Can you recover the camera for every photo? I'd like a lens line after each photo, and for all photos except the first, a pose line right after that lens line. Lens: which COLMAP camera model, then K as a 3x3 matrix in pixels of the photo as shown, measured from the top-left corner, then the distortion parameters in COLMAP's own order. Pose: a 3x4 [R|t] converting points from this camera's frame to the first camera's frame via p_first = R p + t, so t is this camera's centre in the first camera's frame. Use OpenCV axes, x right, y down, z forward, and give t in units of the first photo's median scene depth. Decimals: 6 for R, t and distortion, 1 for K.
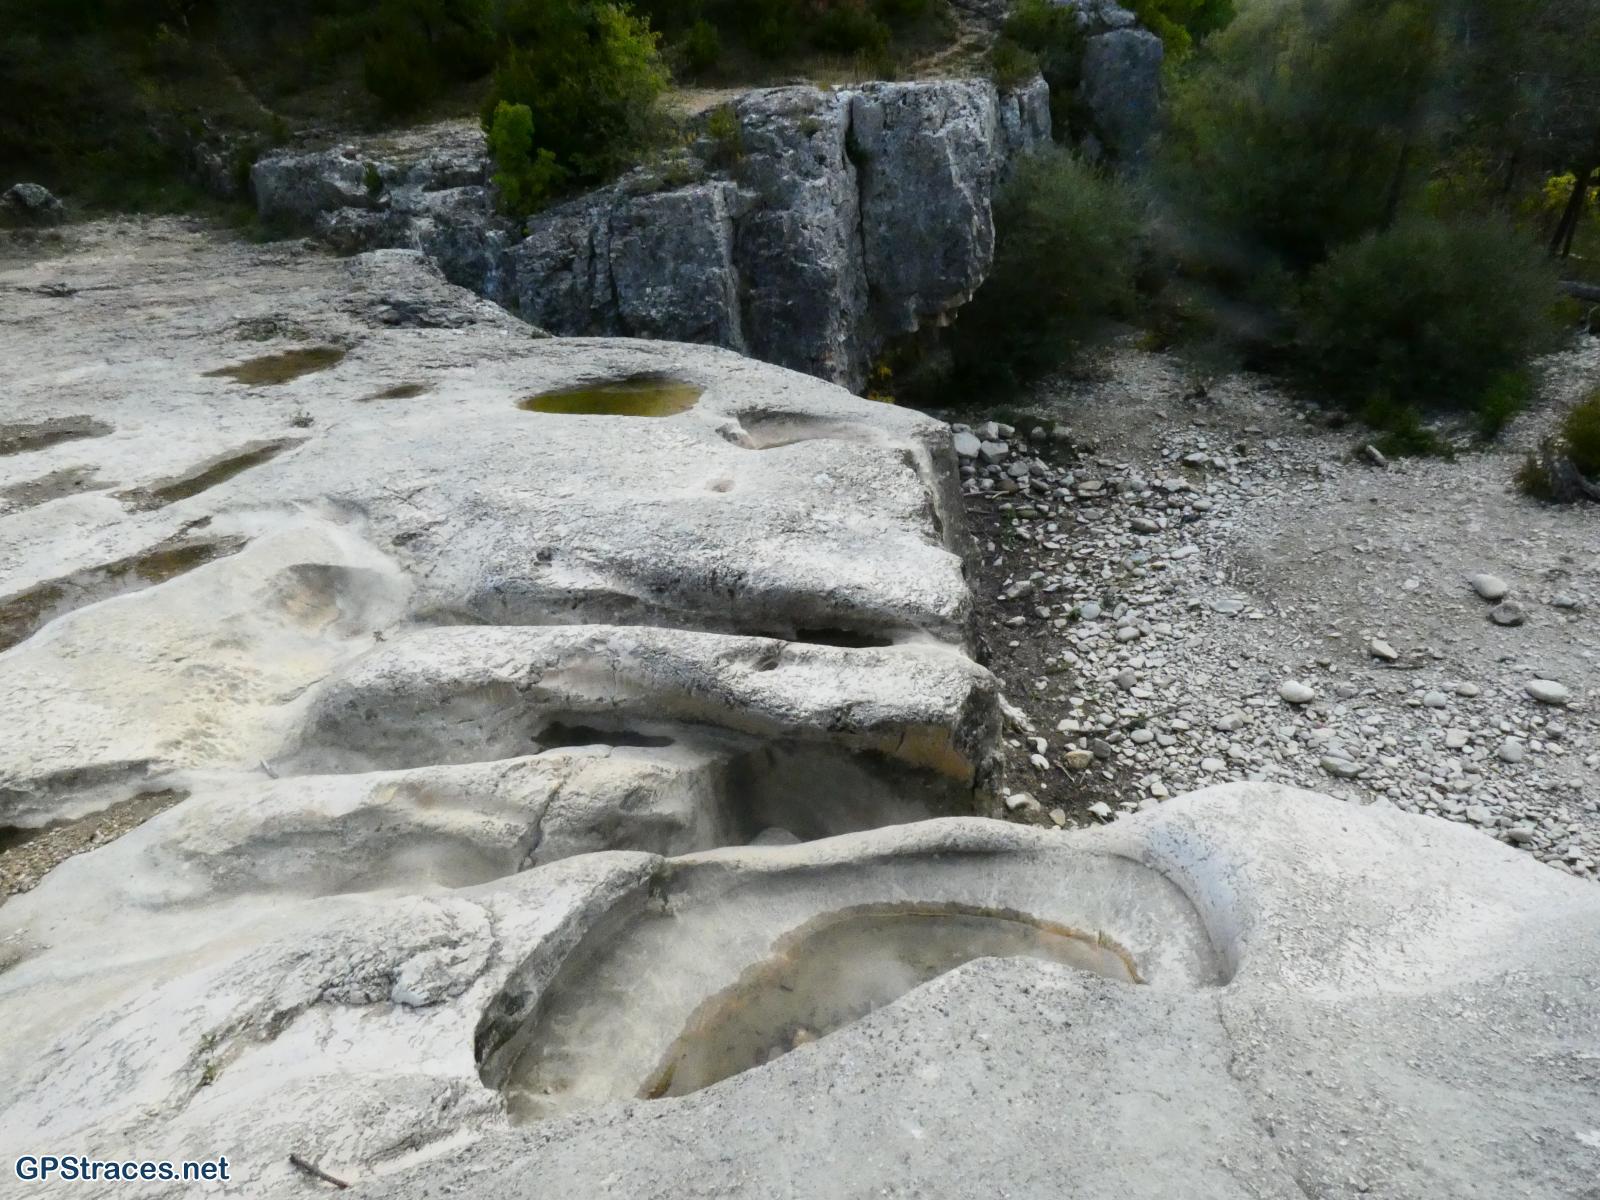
lens RADIAL K [[974.1, 0, 801.0], [0, 974.1, 603.3], [0, 0, 1]] dist [-0.008043, 0.015133]
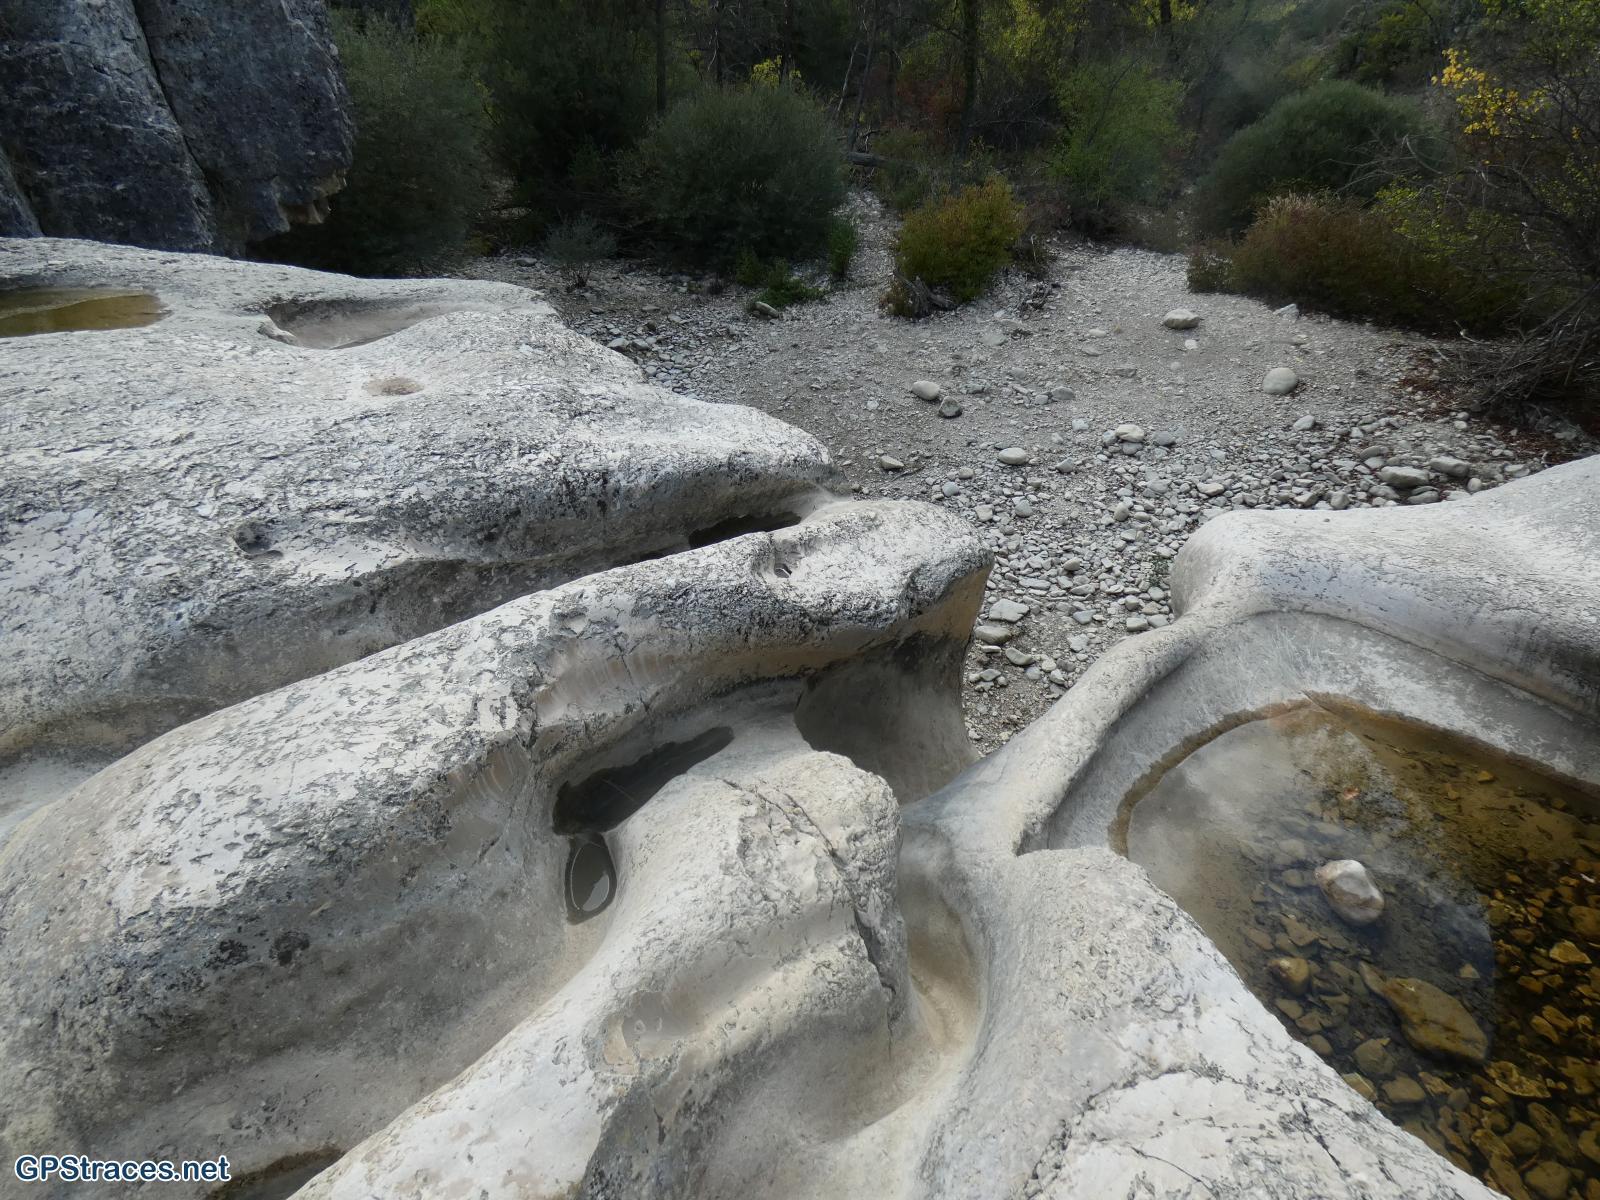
lens RADIAL K [[974.1, 0, 806.1], [0, 974.1, 603.8], [0, 0, 1]] dist [-0.008043, 0.015133]
pose [[0.710011, -0.333360, 0.620286, -0.227599], [0.302751, 0.939793, 0.158529, -0.006506], [-0.635788, 0.075235, 0.768189, 0.256886]]
